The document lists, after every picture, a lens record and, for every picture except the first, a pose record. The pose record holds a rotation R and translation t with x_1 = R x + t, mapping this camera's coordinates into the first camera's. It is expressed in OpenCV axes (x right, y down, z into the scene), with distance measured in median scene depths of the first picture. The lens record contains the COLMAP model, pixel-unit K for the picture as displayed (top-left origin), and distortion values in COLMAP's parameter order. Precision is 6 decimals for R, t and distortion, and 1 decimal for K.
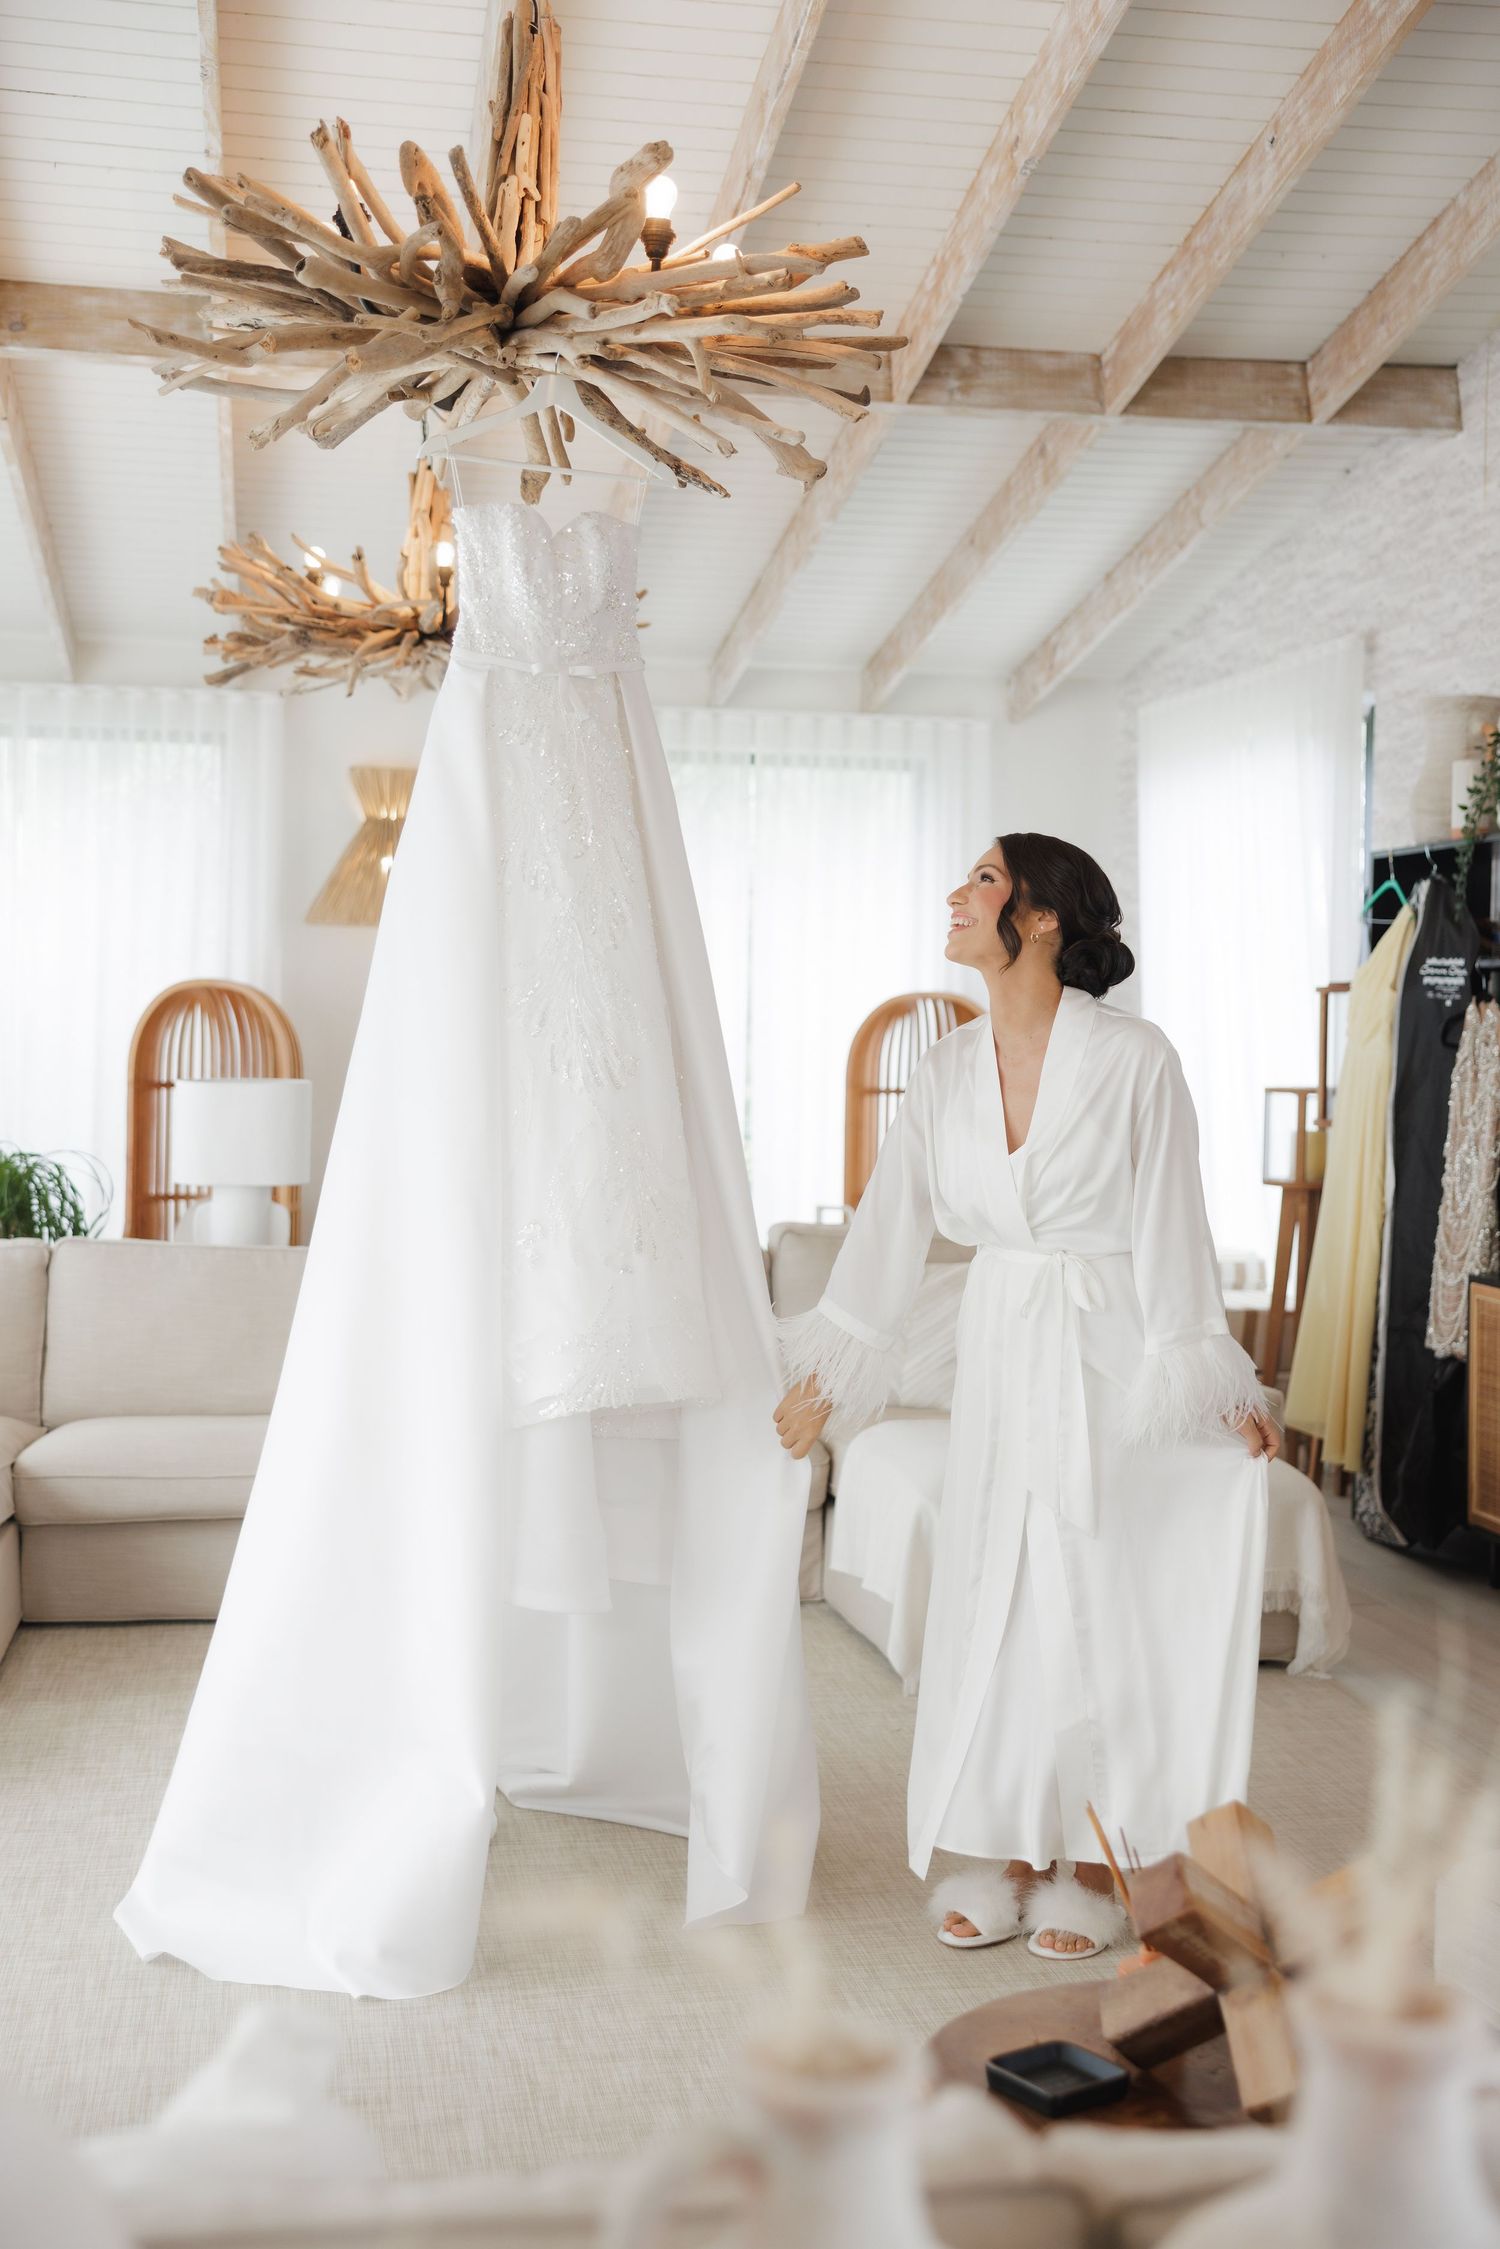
lens RADIAL K [[2403.9, 0, 750.0], [0, 2403.9, 1124.5], [0, 0, 1]] dist [-0.001532, 0.034020]
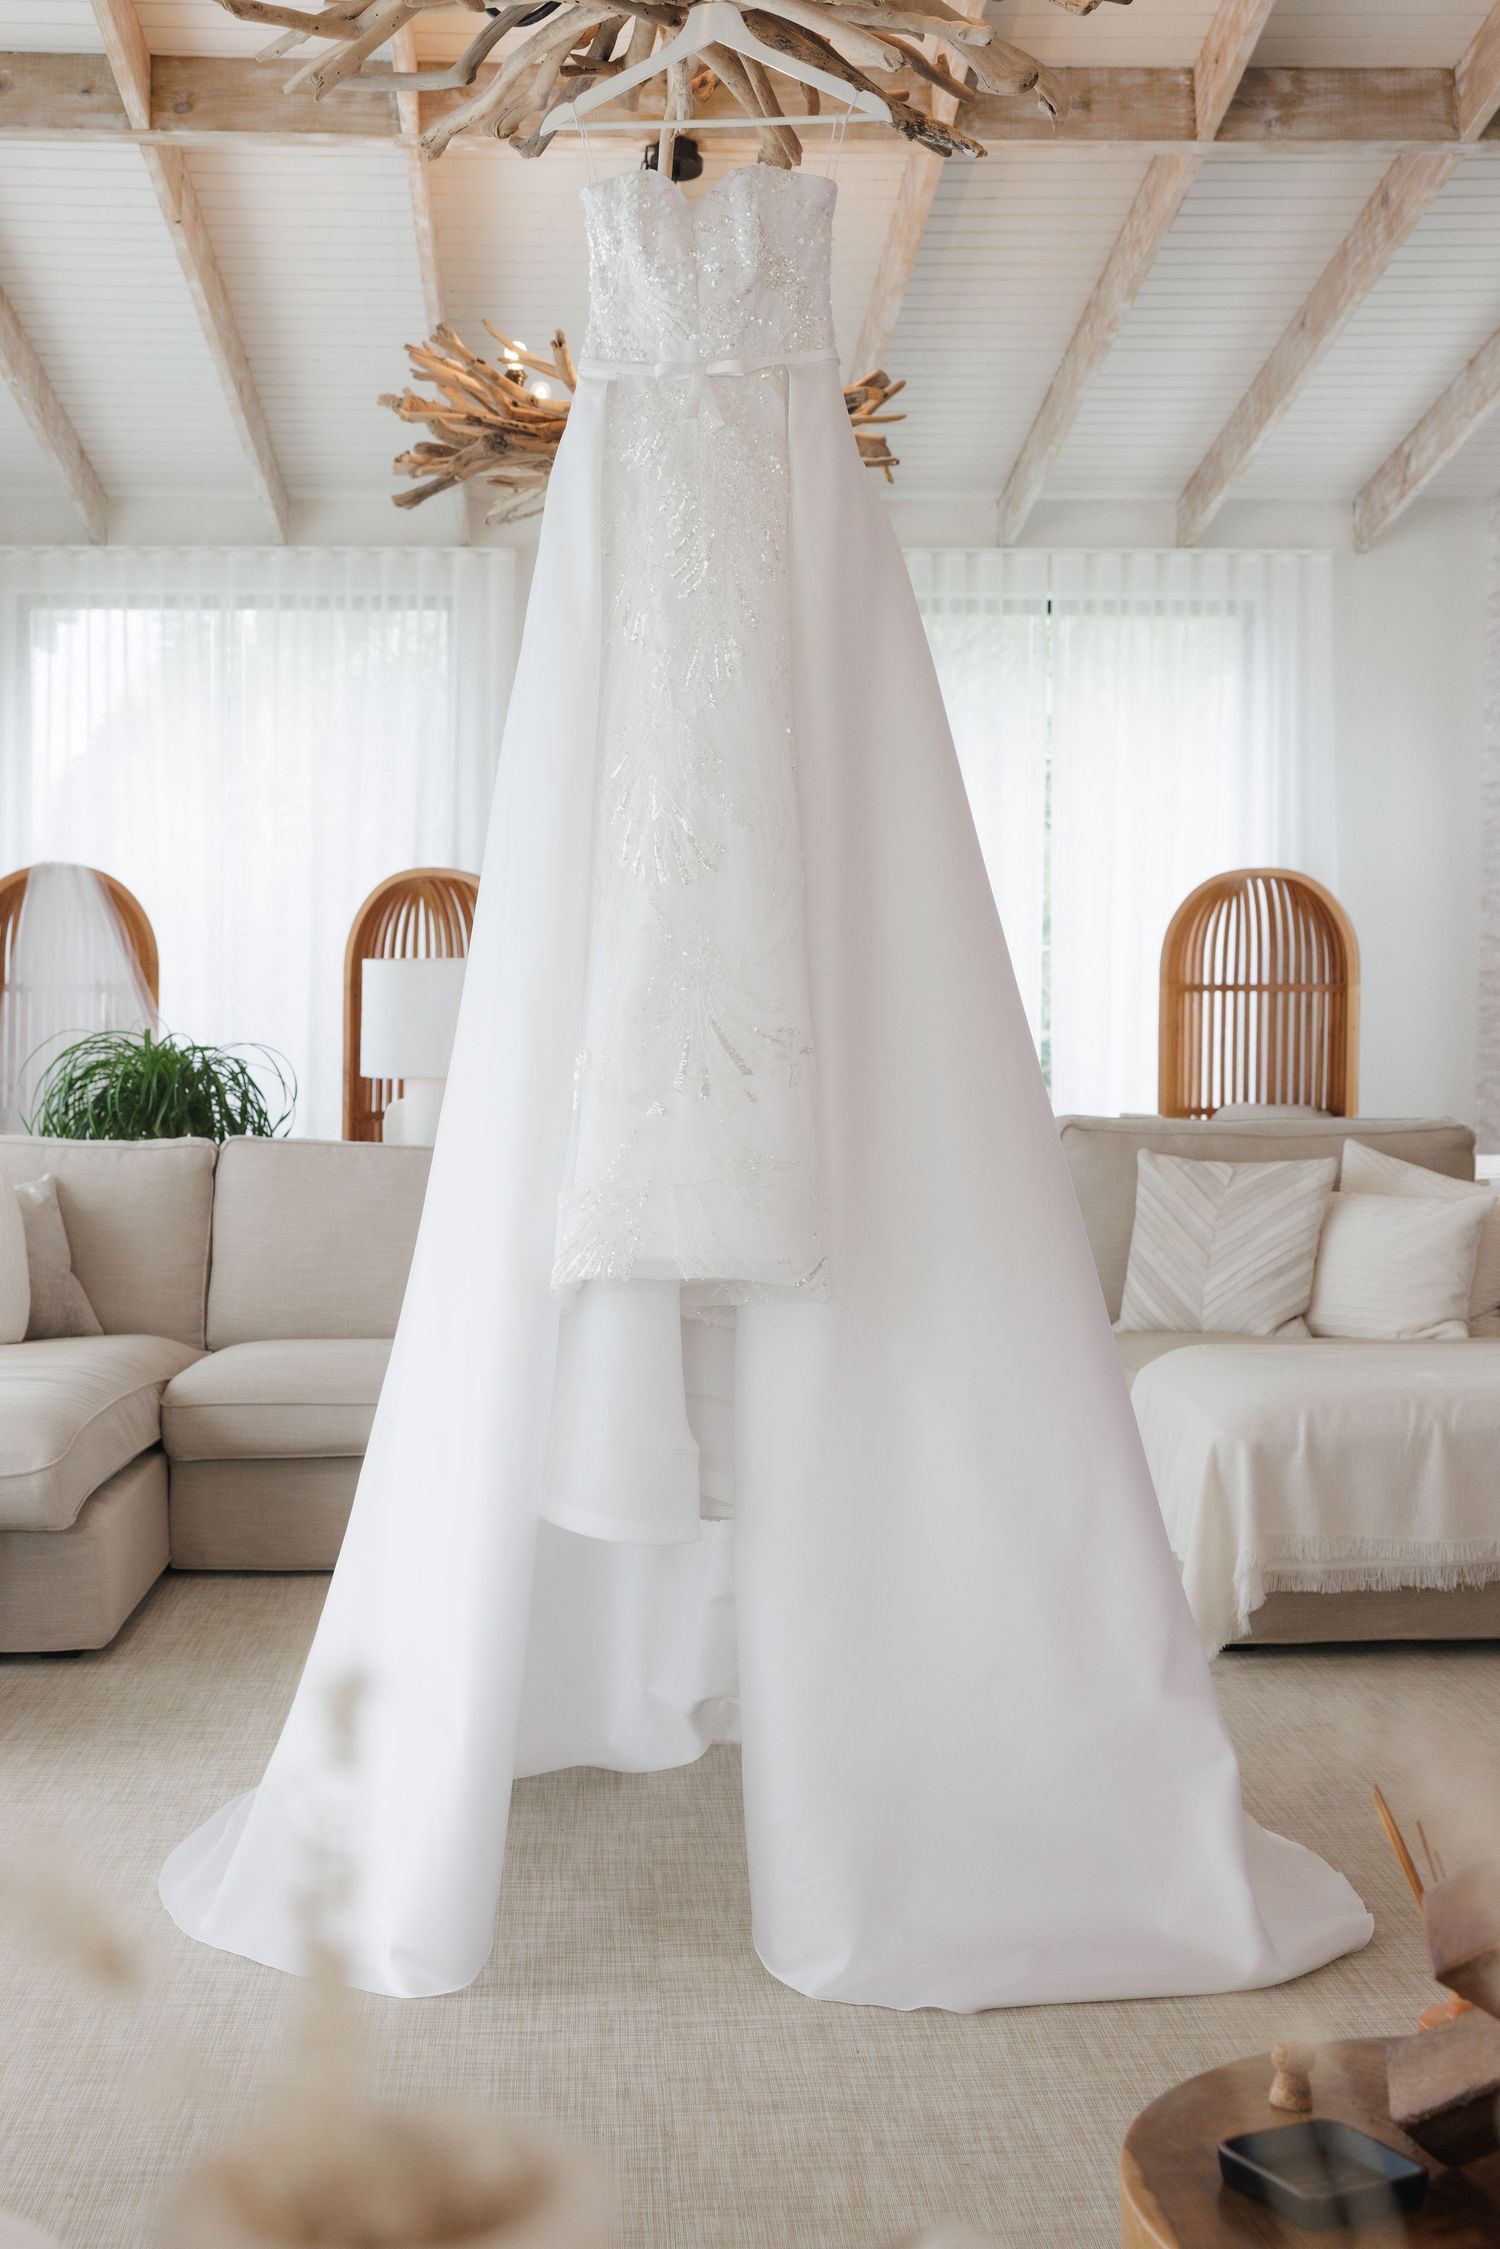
lens RADIAL K [[2533.1, 0, 750.0], [0, 2533.1, 1124.5], [0, 0, 1]] dist [0.009082, 0.016777]
pose [[0.989481, -0.008569, -0.144408, 0.030032], [0.009276, 0.999948, 0.004224, 0.036150], [0.144364, -0.005519, 0.989509, 0.102415]]
